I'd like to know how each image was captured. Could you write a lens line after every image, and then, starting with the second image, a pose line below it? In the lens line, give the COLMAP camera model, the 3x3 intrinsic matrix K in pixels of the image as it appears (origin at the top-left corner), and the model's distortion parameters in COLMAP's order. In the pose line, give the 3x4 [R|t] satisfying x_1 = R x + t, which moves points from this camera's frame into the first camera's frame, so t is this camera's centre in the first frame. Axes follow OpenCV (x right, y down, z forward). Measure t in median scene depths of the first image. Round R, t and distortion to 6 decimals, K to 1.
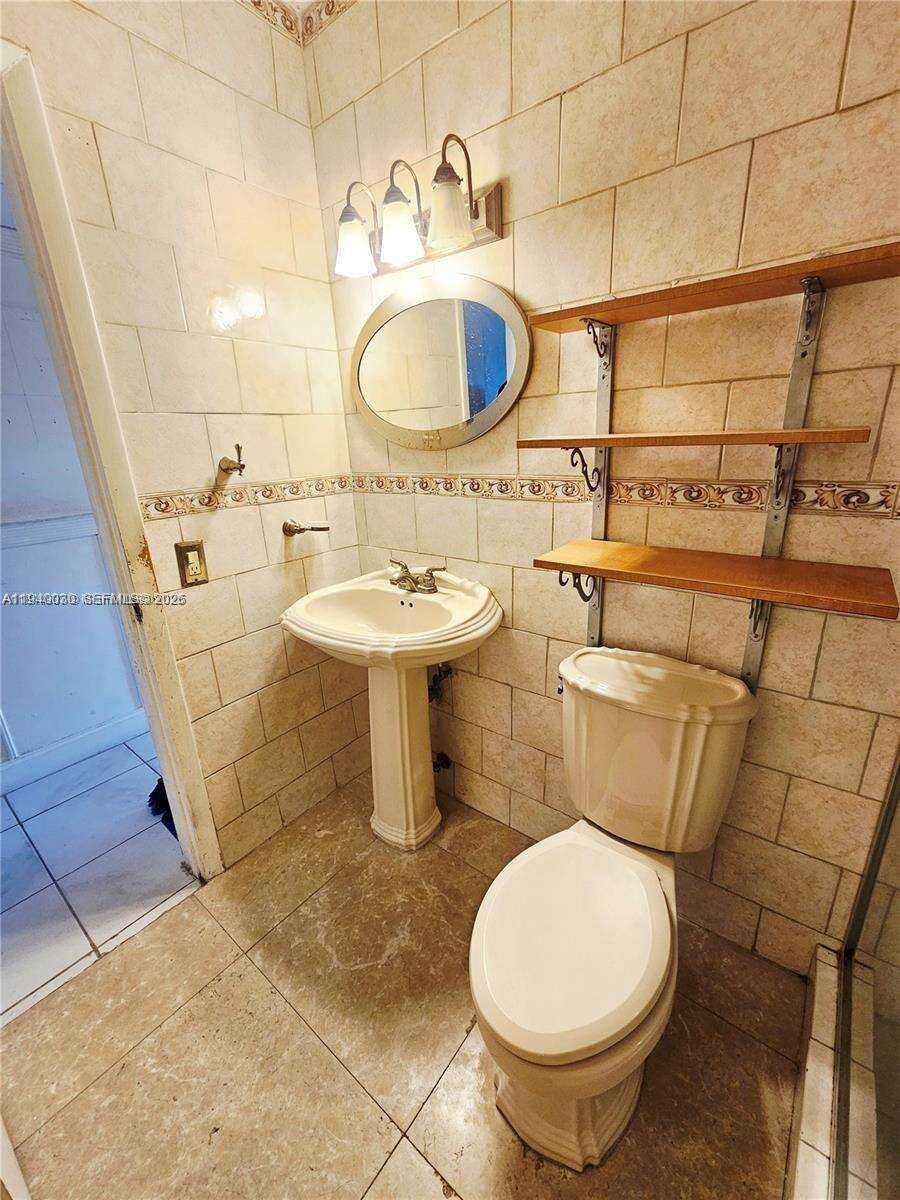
lens RADIAL K [[494.3, 0, 444.7], [0, 494.3, 594.9], [0, 0, 1]] dist [-0.001306, 0.000490]
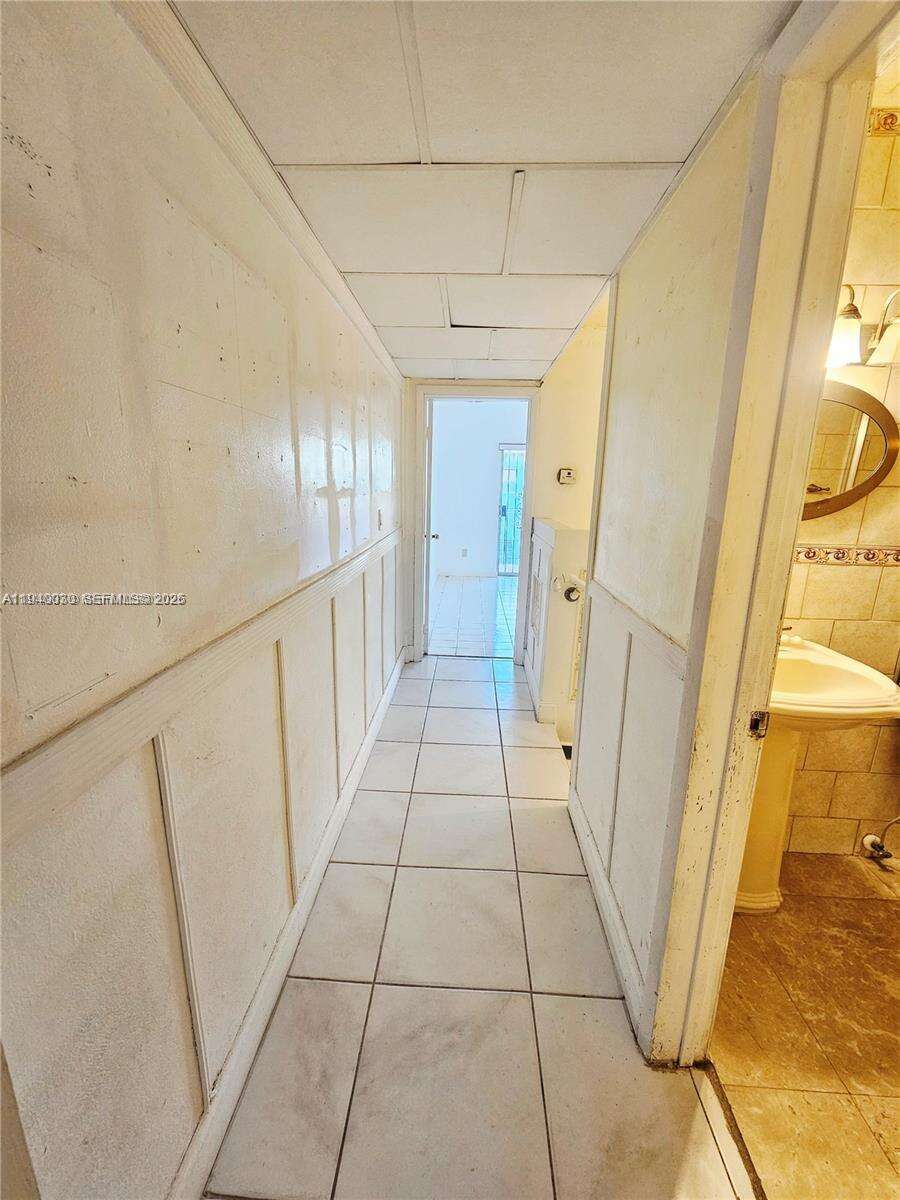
lens RADIAL K [[494.3, 0, 451.3], [0, 494.3, 601.1], [0, 0, 1]] dist [-0.001306, 0.000490]
pose [[0.803351, -0.076077, 0.590627, -1.446695], [0.130299, 0.990229, -0.049679, -0.180371], [-0.581076, 0.116868, 0.805414, 0.627573]]
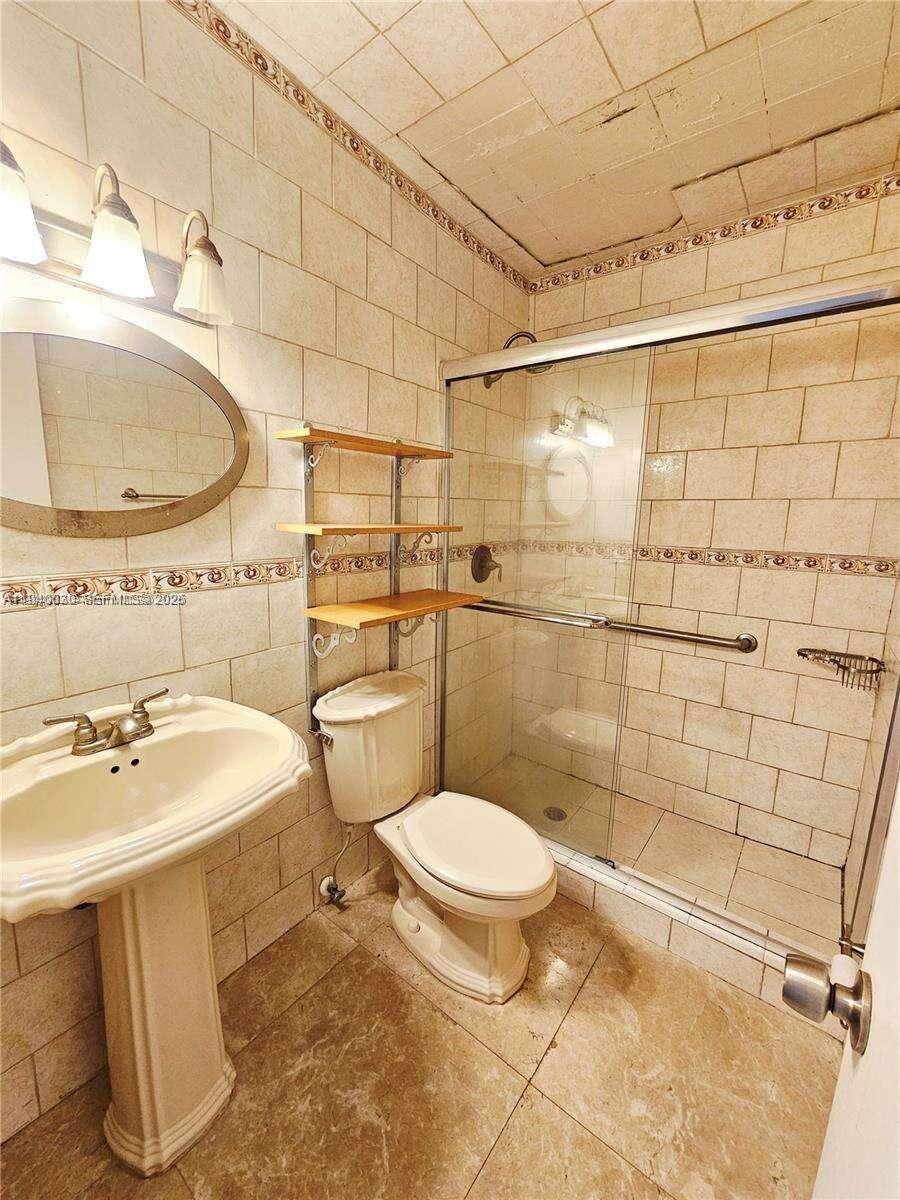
lens RADIAL K [[494.3, 0, 442.9], [0, 494.3, 597.4], [0, 0, 1]] dist [-0.001306, 0.000490]
pose [[-0.016042, -0.127821, 0.991667, -0.844233], [0.289225, 0.948803, 0.126975, -0.185589], [-0.957127, 0.288852, 0.021749, 0.624168]]
